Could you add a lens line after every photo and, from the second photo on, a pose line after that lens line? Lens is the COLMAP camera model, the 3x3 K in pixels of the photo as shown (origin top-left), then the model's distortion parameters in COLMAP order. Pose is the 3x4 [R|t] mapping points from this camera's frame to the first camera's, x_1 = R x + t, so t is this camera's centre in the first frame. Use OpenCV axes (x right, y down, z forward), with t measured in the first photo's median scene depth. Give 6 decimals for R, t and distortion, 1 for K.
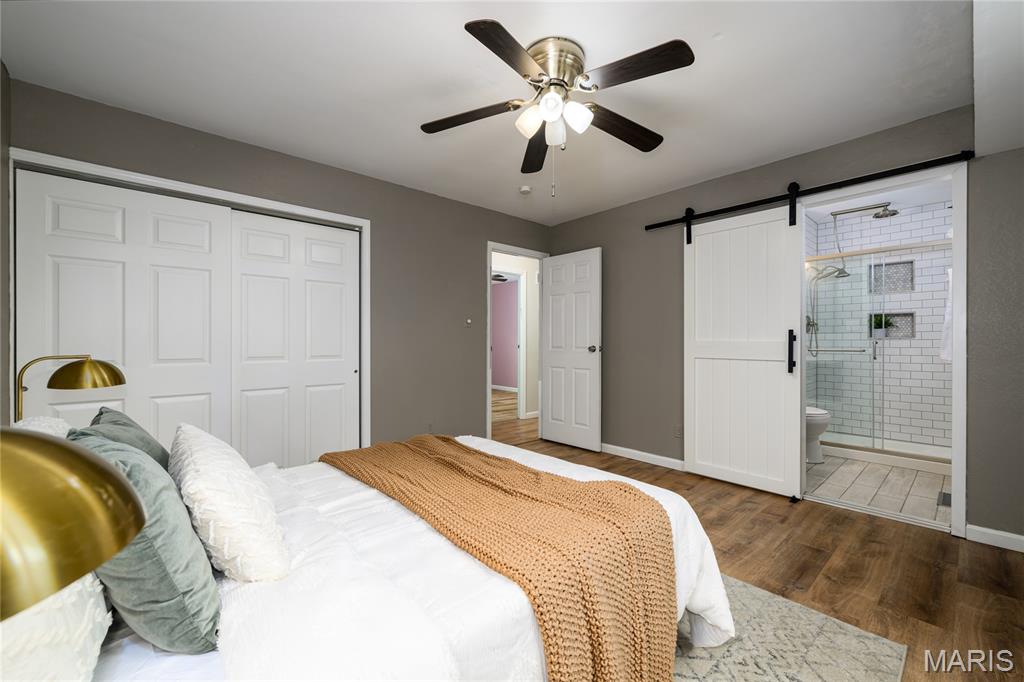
lens RADIAL K [[411.8, 0, 513.6], [0, 411.8, 341.6], [0, 0, 1]] dist [0.002398, 0.000253]
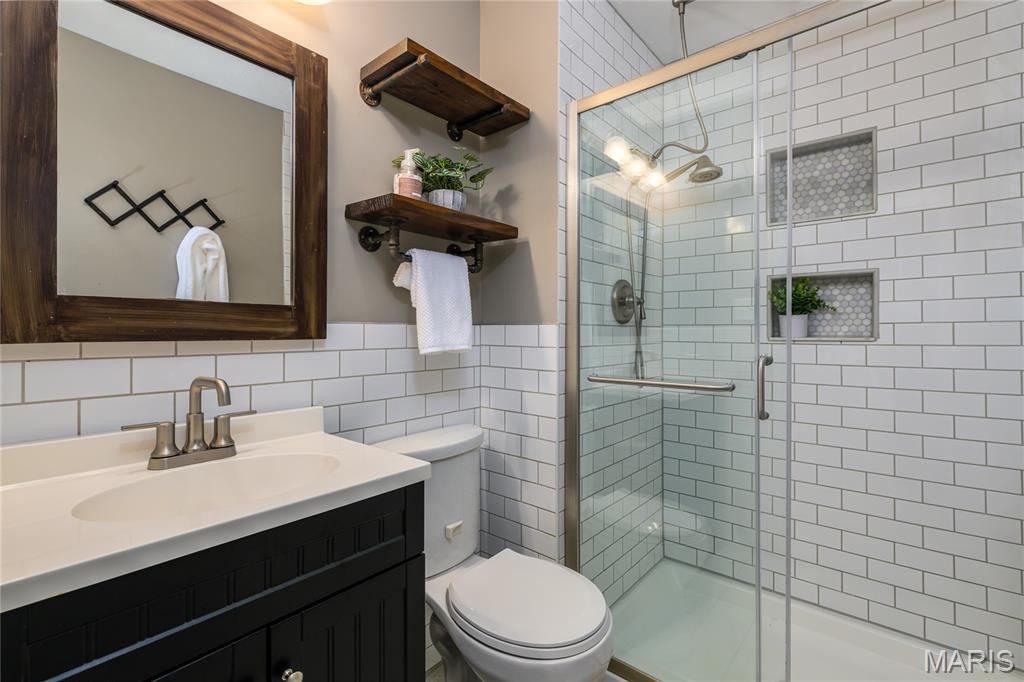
lens RADIAL K [[457.0, 0, 514.1], [0, 457.0, 333.1], [0, 0, 1]] dist [0.001687, -0.000150]
pose [[0.990908, 0.000424, 0.134542, 0.575121], [-0.000927, 0.999993, 0.003678, -0.015796], [-0.134540, -0.003770, 0.990901, 0.616423]]
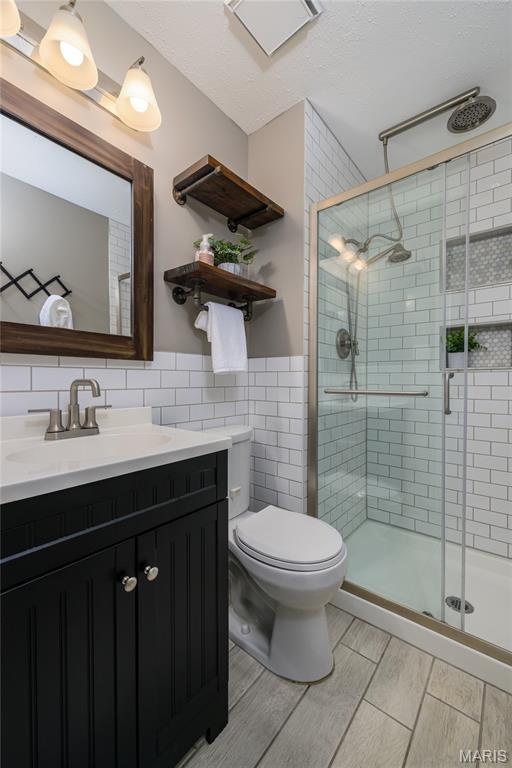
lens RADIAL K [[308.8, 0, 251.4], [0, 308.8, 384.5], [0, 0, 1]] dist [0.002398, 0.000253]
pose [[0.990862, -0.004796, 0.134798, 0.549290], [0.002647, 0.999867, 0.016116, 0.005960], [-0.134857, -0.015612, 0.990742, 0.619022]]
